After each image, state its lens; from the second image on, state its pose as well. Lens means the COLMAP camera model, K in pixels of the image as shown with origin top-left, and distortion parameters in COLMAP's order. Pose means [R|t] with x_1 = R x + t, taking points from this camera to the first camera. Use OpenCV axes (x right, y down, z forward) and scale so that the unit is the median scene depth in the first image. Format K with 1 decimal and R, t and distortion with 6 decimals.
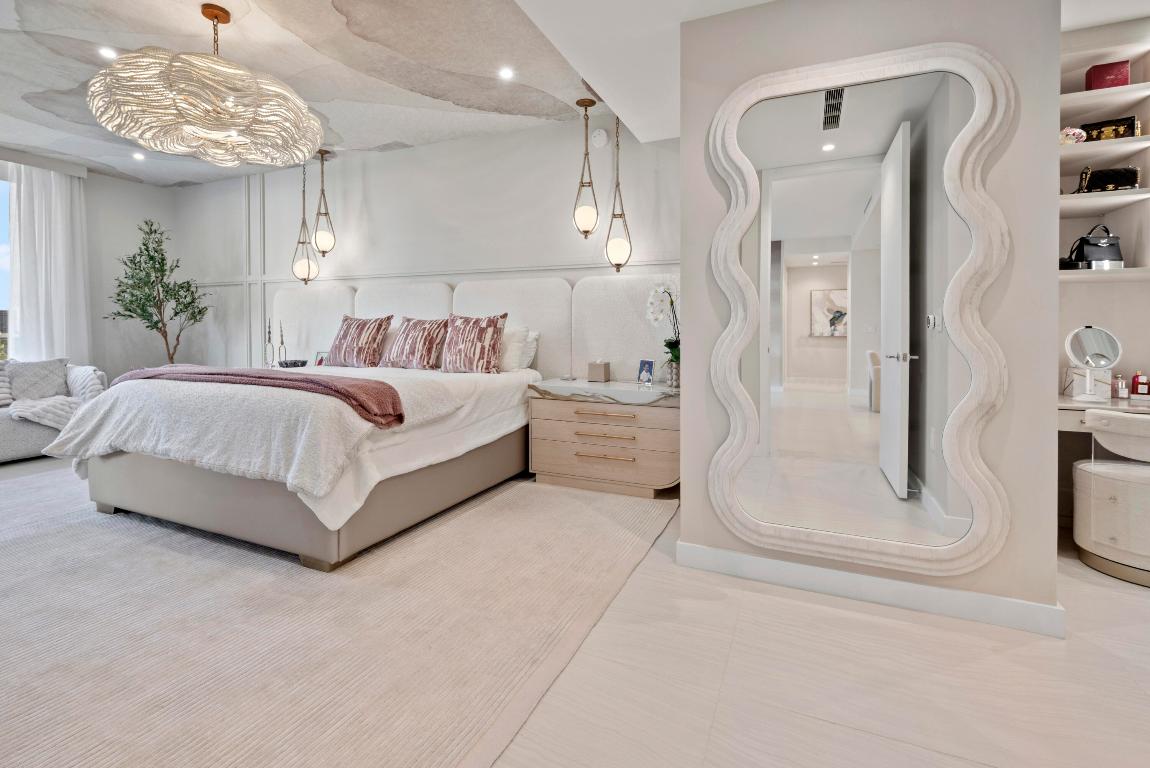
lens RADIAL K [[516.3, 0, 569.5], [0, 516.3, 334.8], [0, 0, 1]] dist [-0.000777, -0.000364]
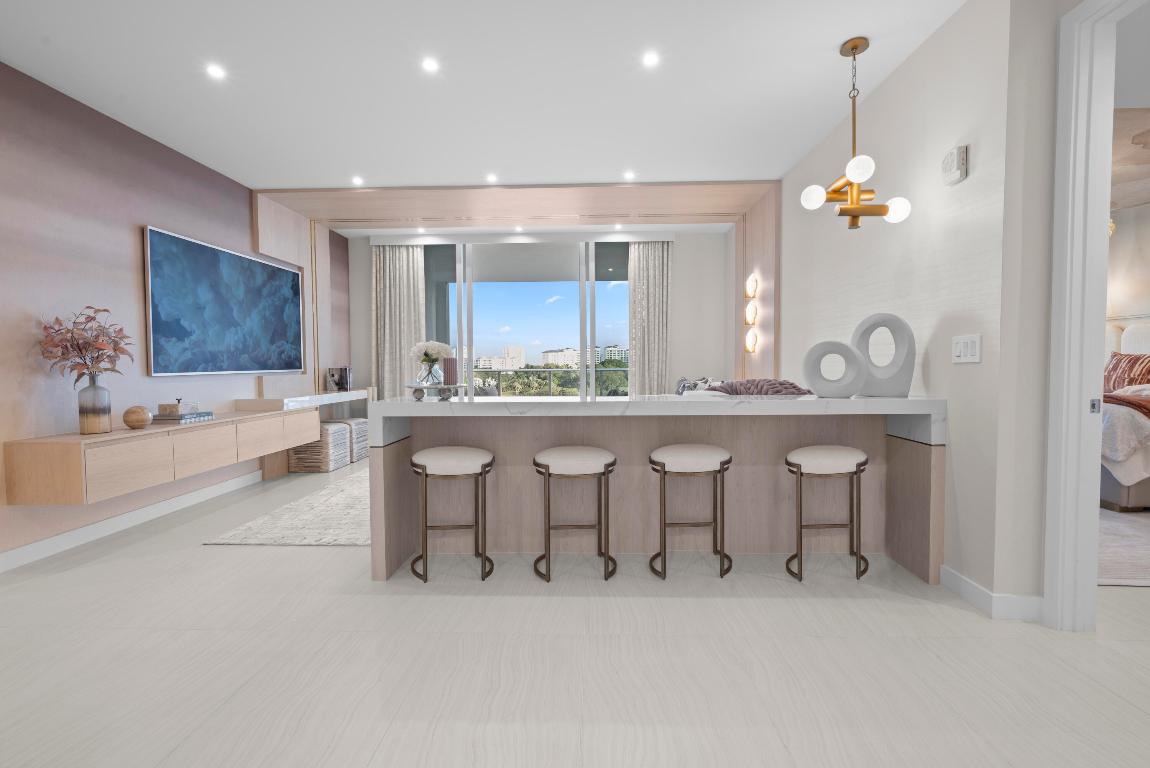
lens RADIAL K [[500.2, 0, 575.5], [0, 500.2, 381.7], [0, 0, 1]] dist [-0.000432, -0.000176]
pose [[0.385275, 0.030719, -0.922290, 0.221259], [-0.002732, 0.999479, 0.032149, -0.001987], [0.922798, -0.009866, 0.385158, -0.825738]]
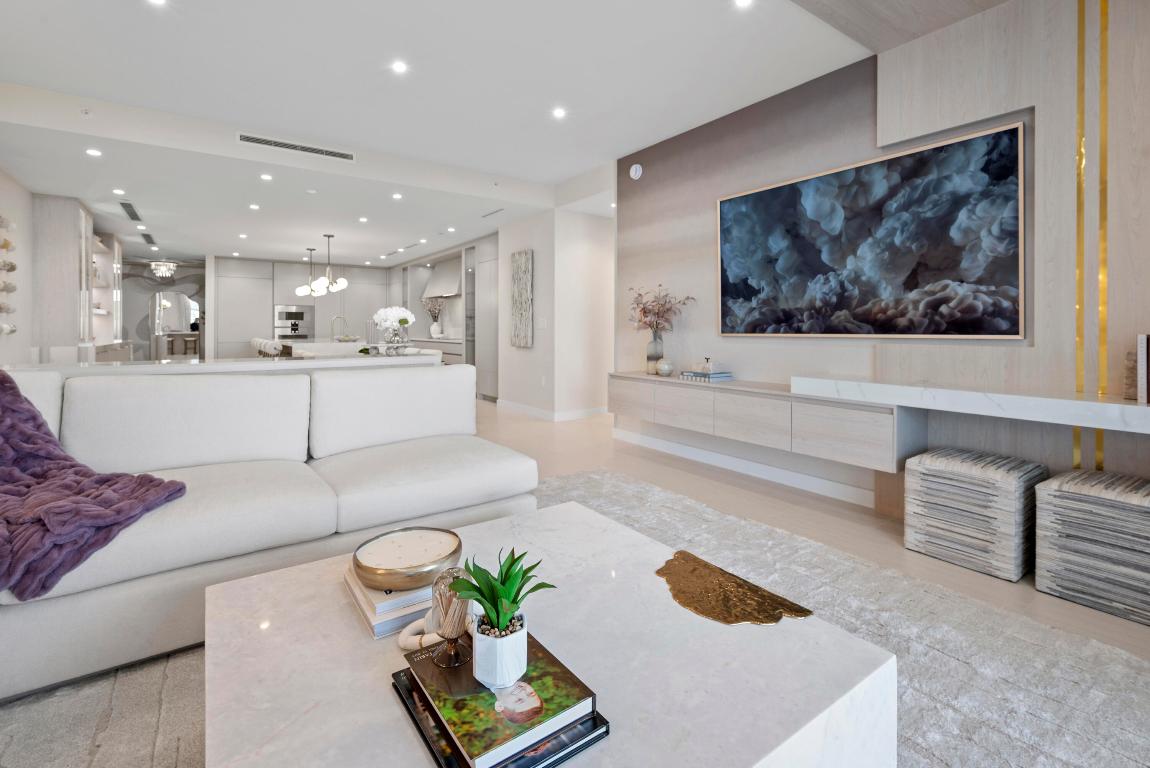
lens RADIAL K [[522.3, 0, 579.2], [0, 522.3, 330.5], [0, 0, 1]] dist [0.000191, -0.000384]
pose [[-0.867458, -0.003432, 0.497499, -1.486969], [0.004202, 0.999890, 0.014224, -0.008602], [-0.497493, 0.014430, -0.867348, -0.006756]]
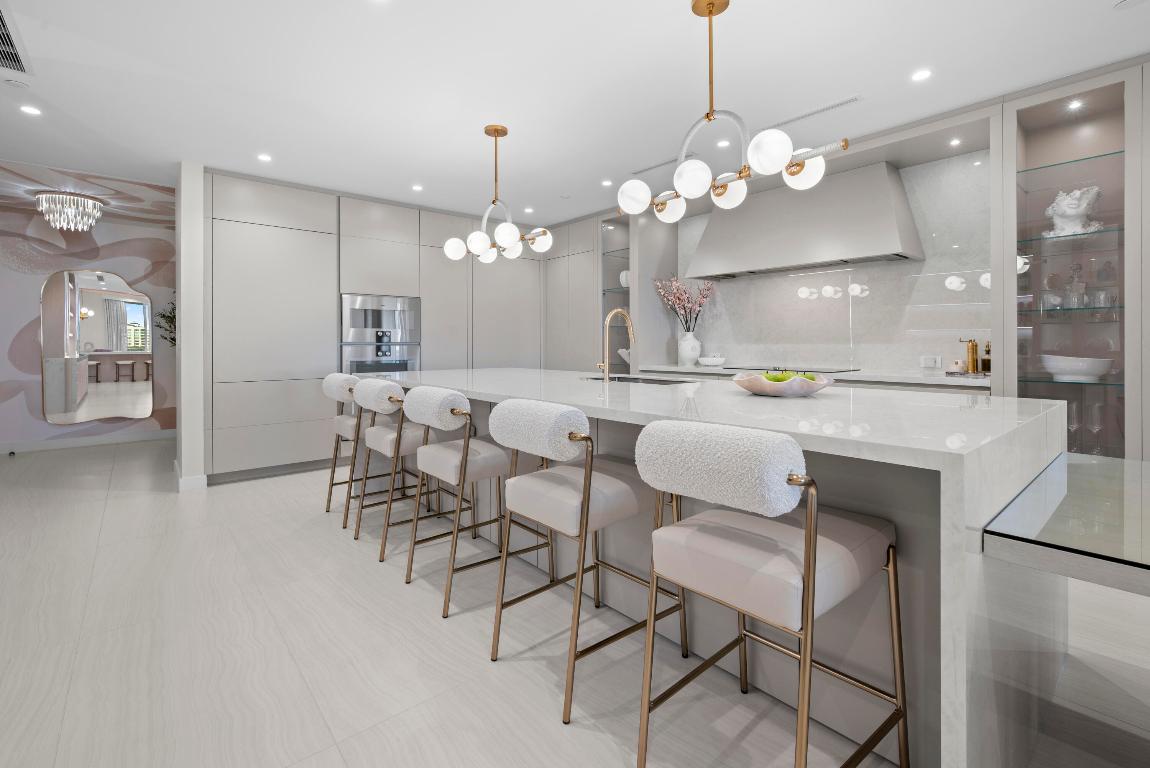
lens RADIAL K [[513.8, 0, 573.8], [0, 513.8, 333.5], [0, 0, 1]] dist [-0.000119, -0.000025]
pose [[-0.905421, 0.010597, 0.424383, 0.595090], [0.006268, 0.999913, -0.011595, 0.000759], [-0.424469, -0.007838, -0.905408, -0.882690]]
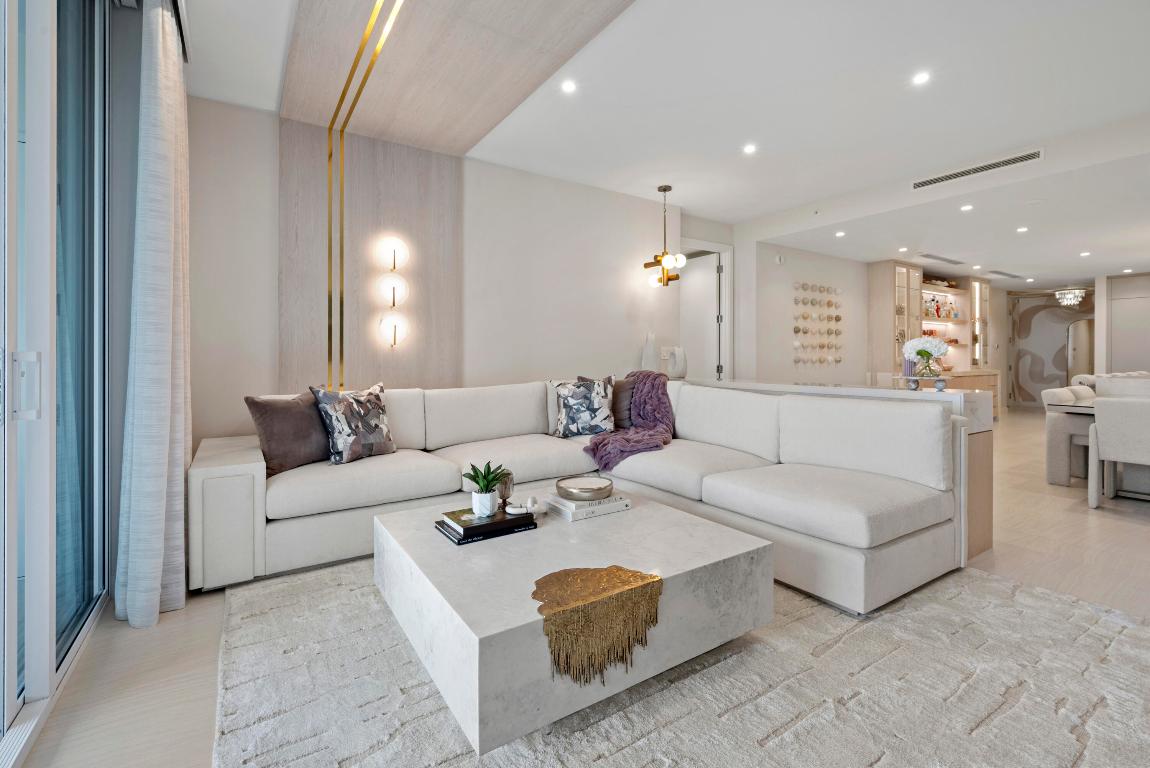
lens RADIAL K [[510.6, 0, 571.8], [0, 510.6, 357.7], [0, 0, 1]] dist [0.000796, -0.000132]
pose [[0.531979, -0.000261, 0.846758, -1.790422], [0.009334, 0.999941, -0.005556, -0.005390], [-0.846706, 0.010859, 0.531950, -0.669493]]
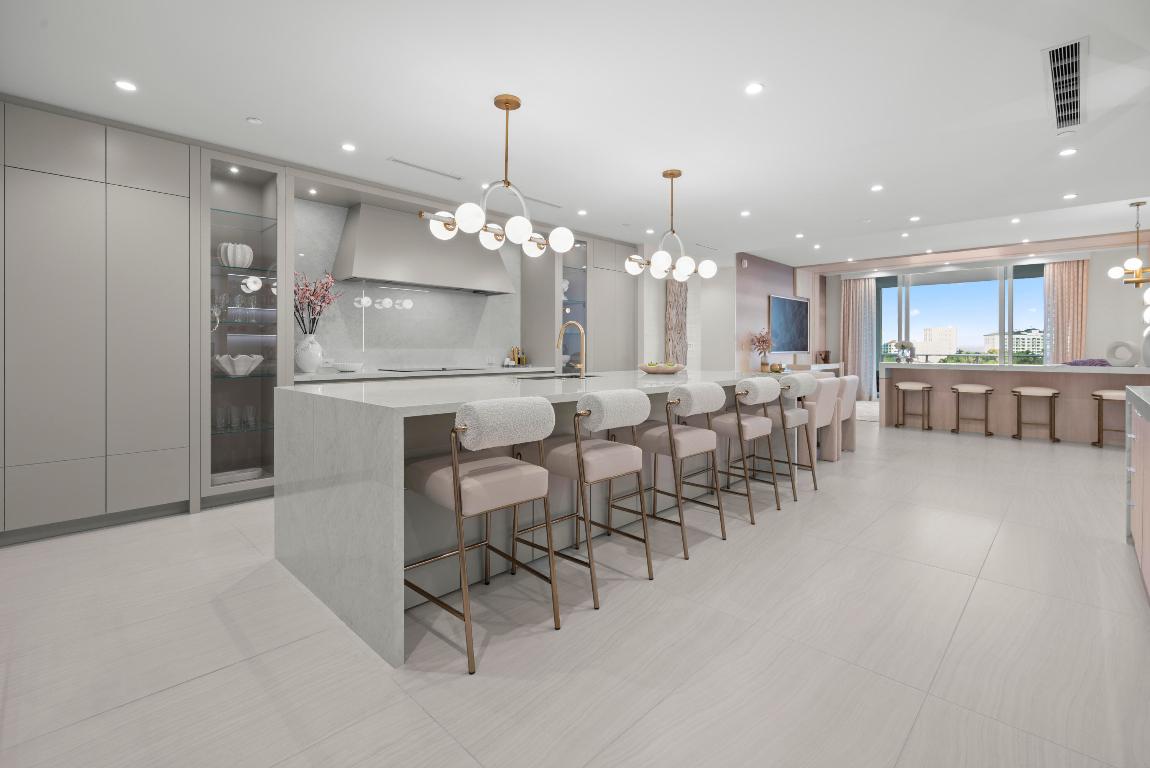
lens RADIAL K [[510.2, 0, 578.4], [0, 510.2, 348.2], [0, 0, 1]] dist [0.001345, 0.000328]
pose [[-0.335007, -0.001816, -0.942214, 1.935560], [-0.013264, 0.999908, 0.002789, 0.003176], [0.942122, 0.013432, -0.335001, -1.318906]]
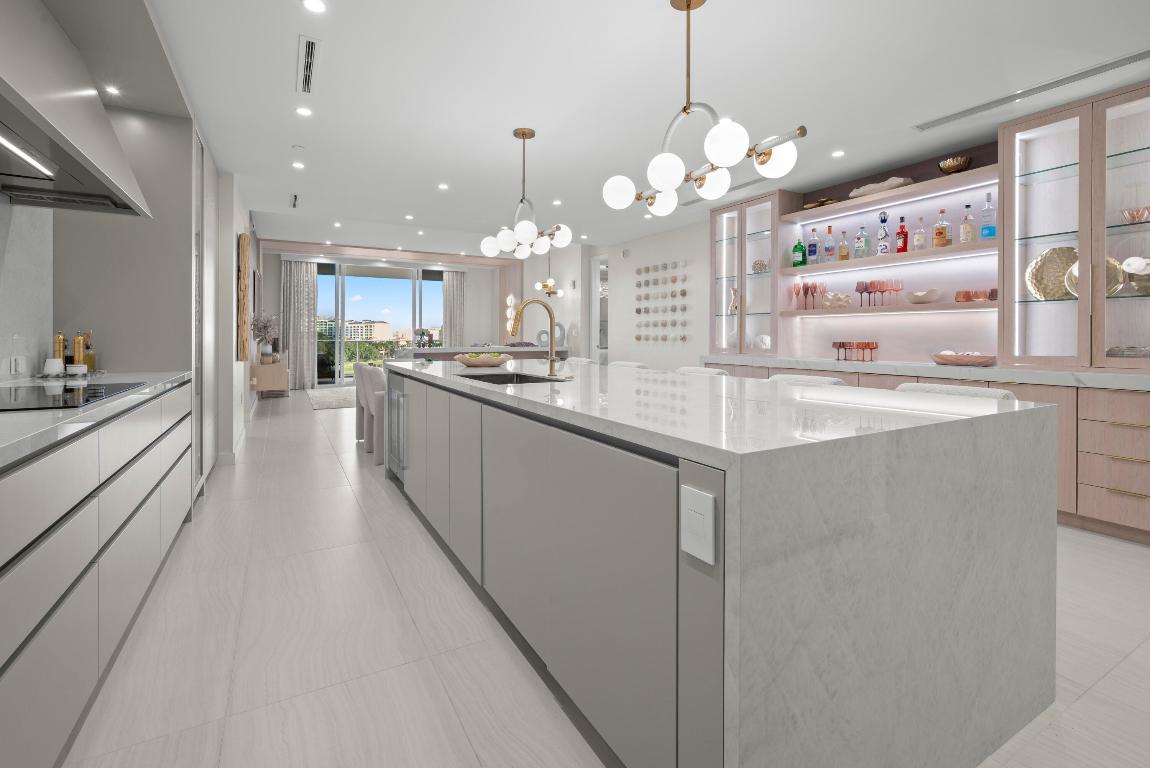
lens RADIAL K [[516.3, 0, 569.5], [0, 516.3, 334.8], [0, 0, 1]] dist [-0.000777, -0.000364]
pose [[0.806122, -0.001529, -0.591747, 1.415758], [-0.006130, 0.999921, -0.010935, 0.014182], [0.591717, 0.012443, 0.806049, -2.323255]]
